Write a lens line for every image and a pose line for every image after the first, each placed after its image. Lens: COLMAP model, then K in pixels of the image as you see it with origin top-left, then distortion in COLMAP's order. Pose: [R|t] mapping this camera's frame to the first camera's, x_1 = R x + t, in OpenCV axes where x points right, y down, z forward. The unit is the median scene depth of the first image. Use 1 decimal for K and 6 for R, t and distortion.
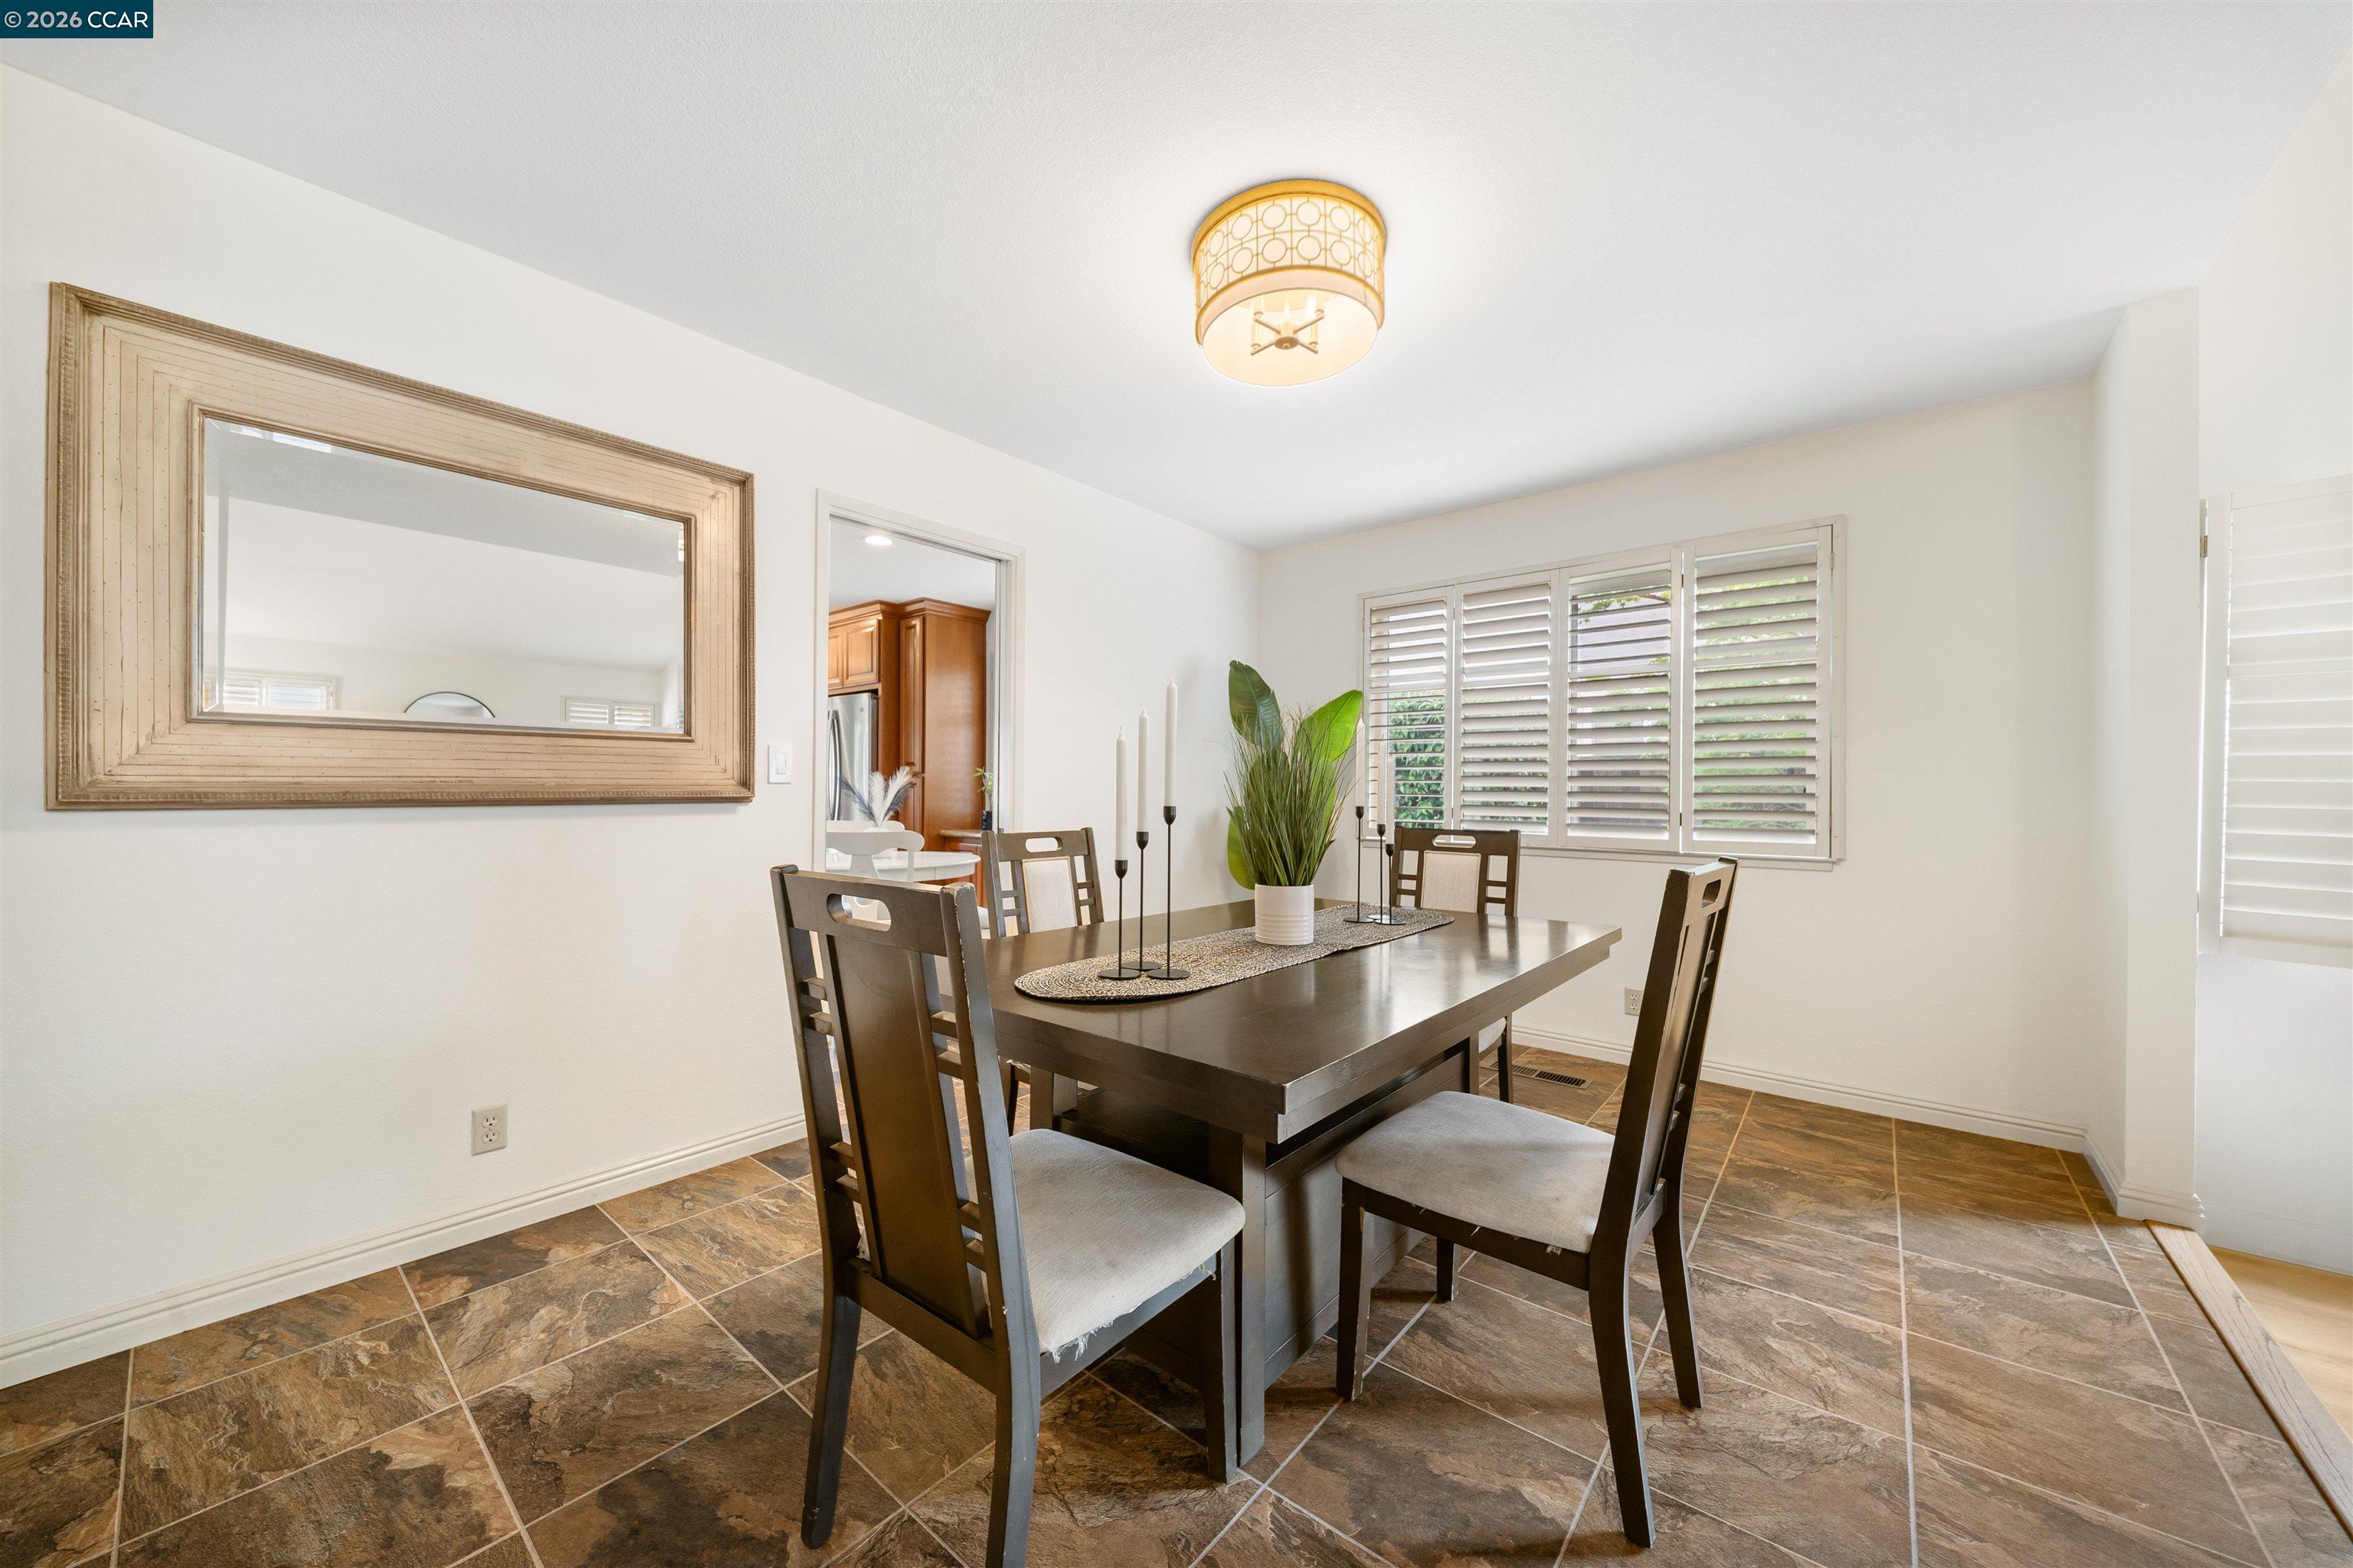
lens RADIAL K [[841.1, 0, 1162.3], [0, 841.1, 786.6], [0, 0, 1]] dist [0.003358, 0.000038]
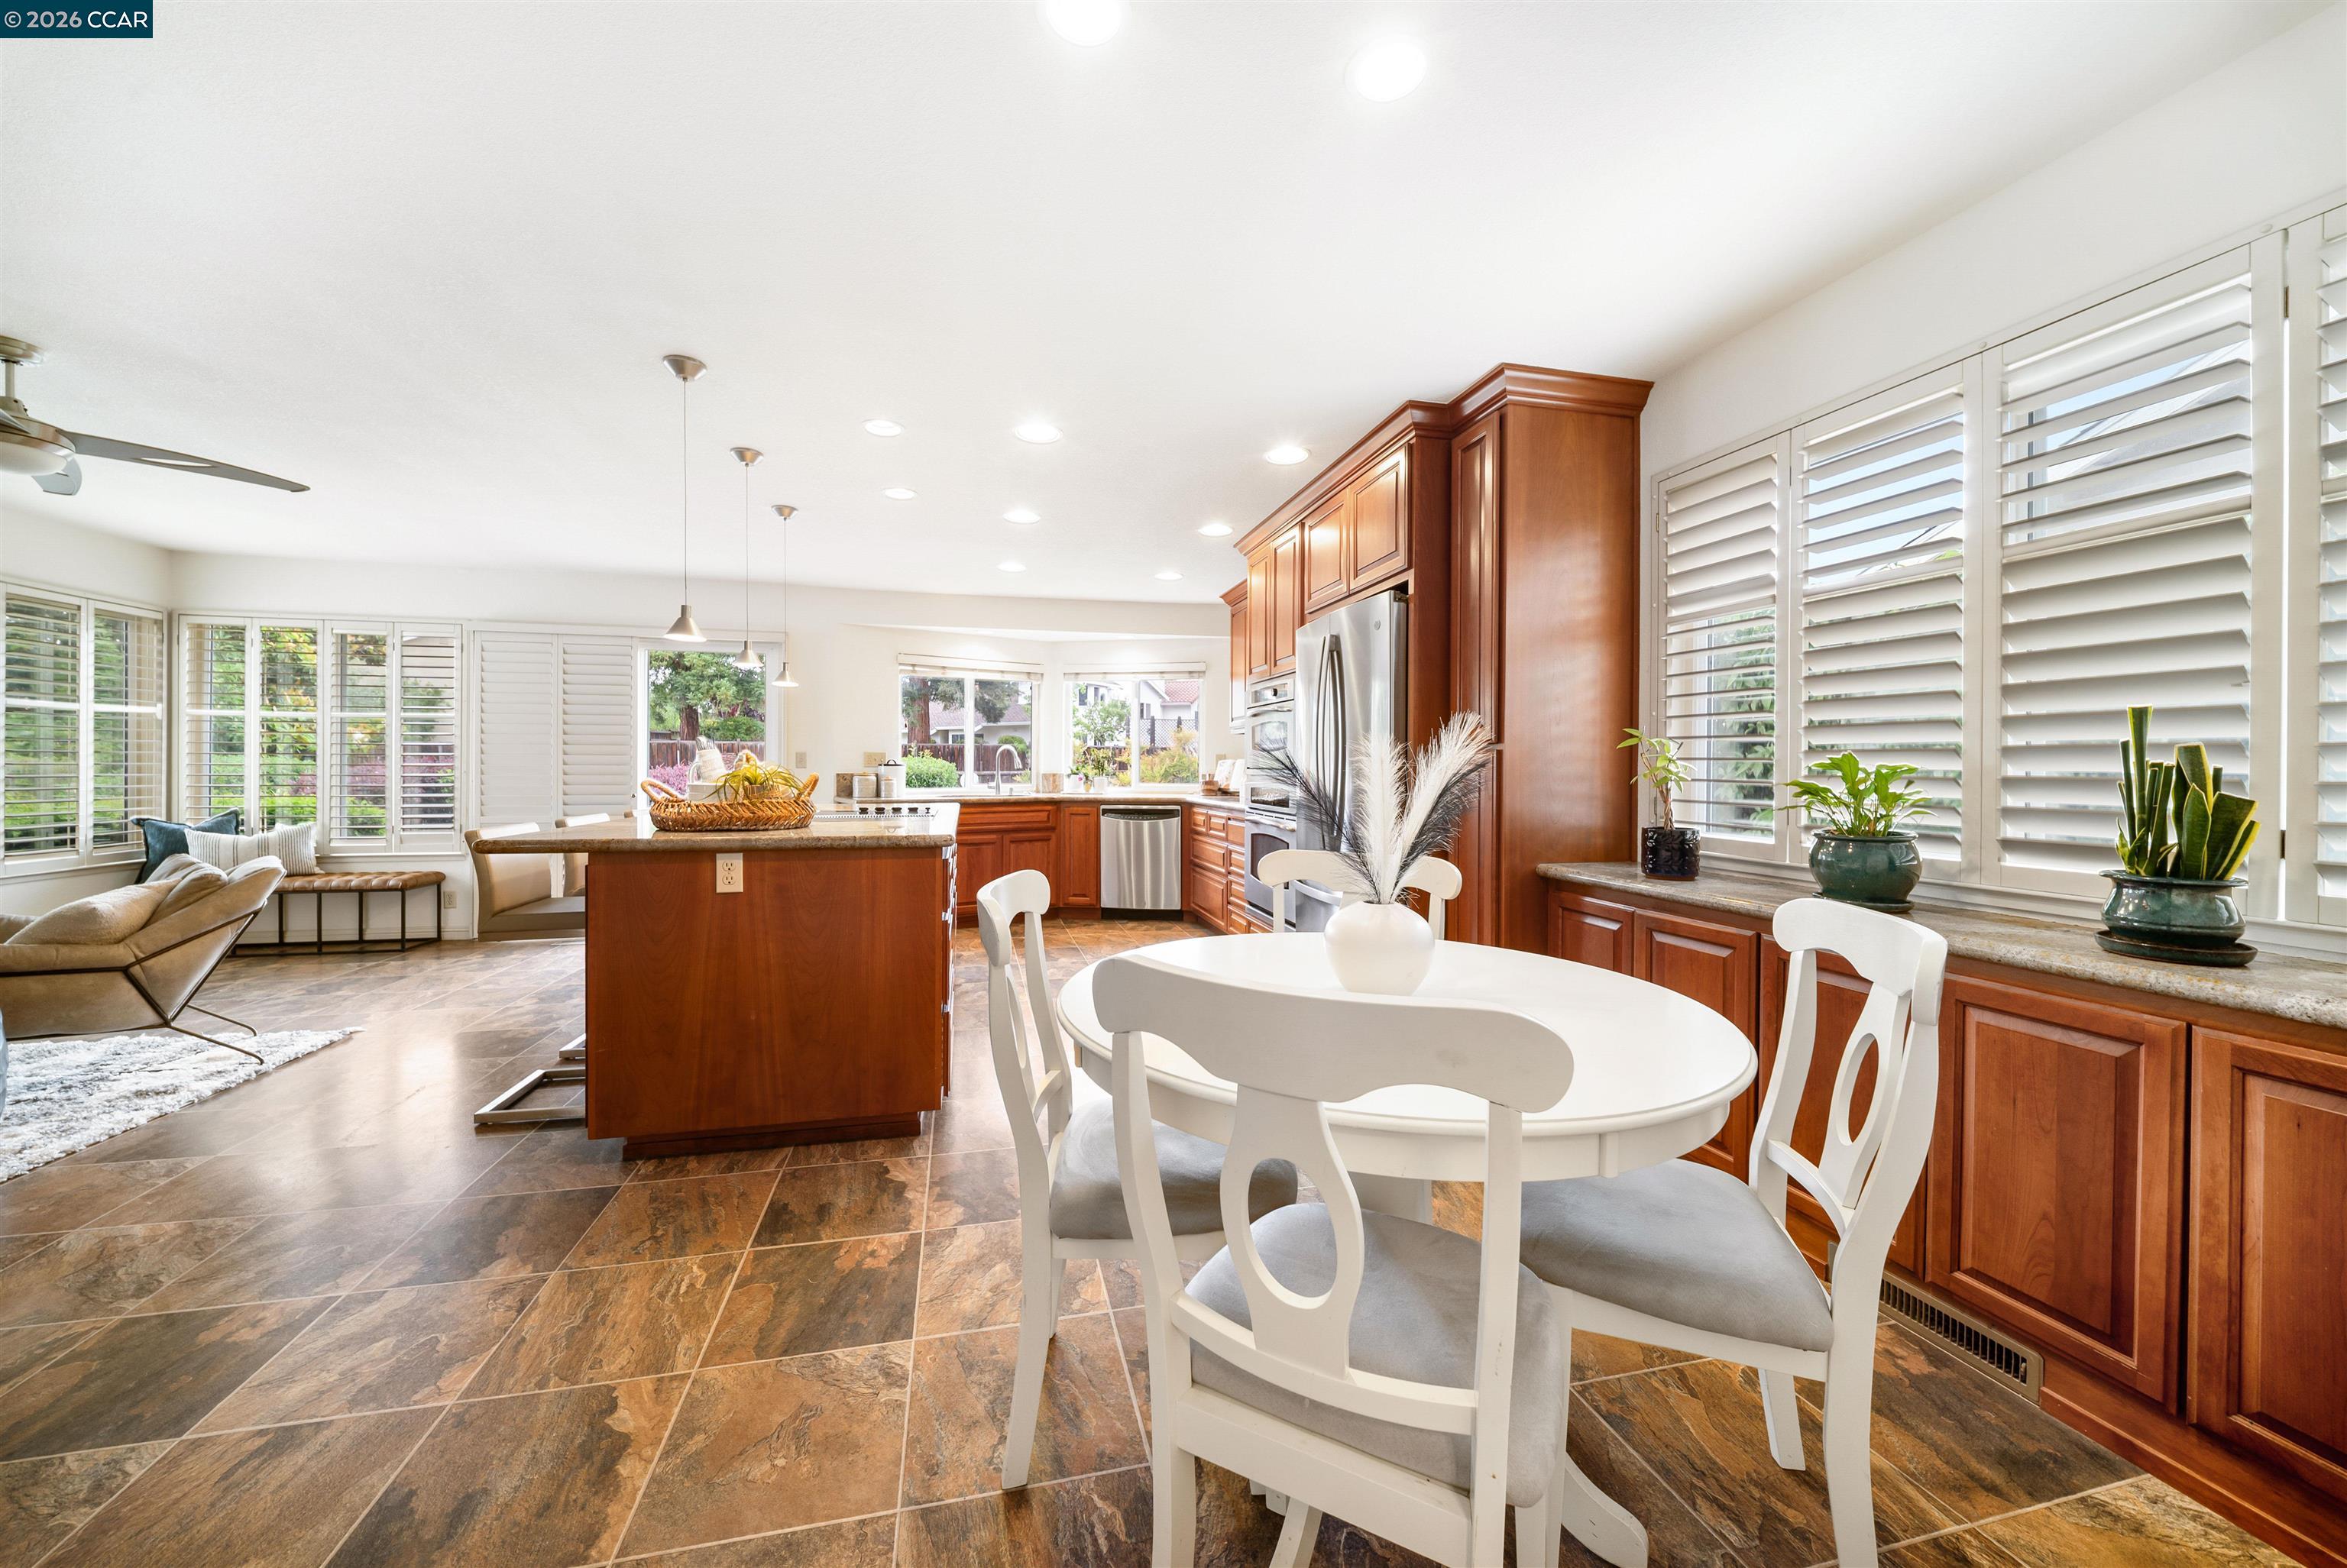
lens RADIAL K [[838.8, 0, 1159.3], [0, 838.8, 786.6], [0, 0, 1]] dist [0.003358, 0.000038]
pose [[0.803222, 0.004306, -0.595664, -0.214387], [0.009896, 0.999739, 0.020571, -0.003816], [0.595597, -0.022418, 0.802970, 0.689455]]
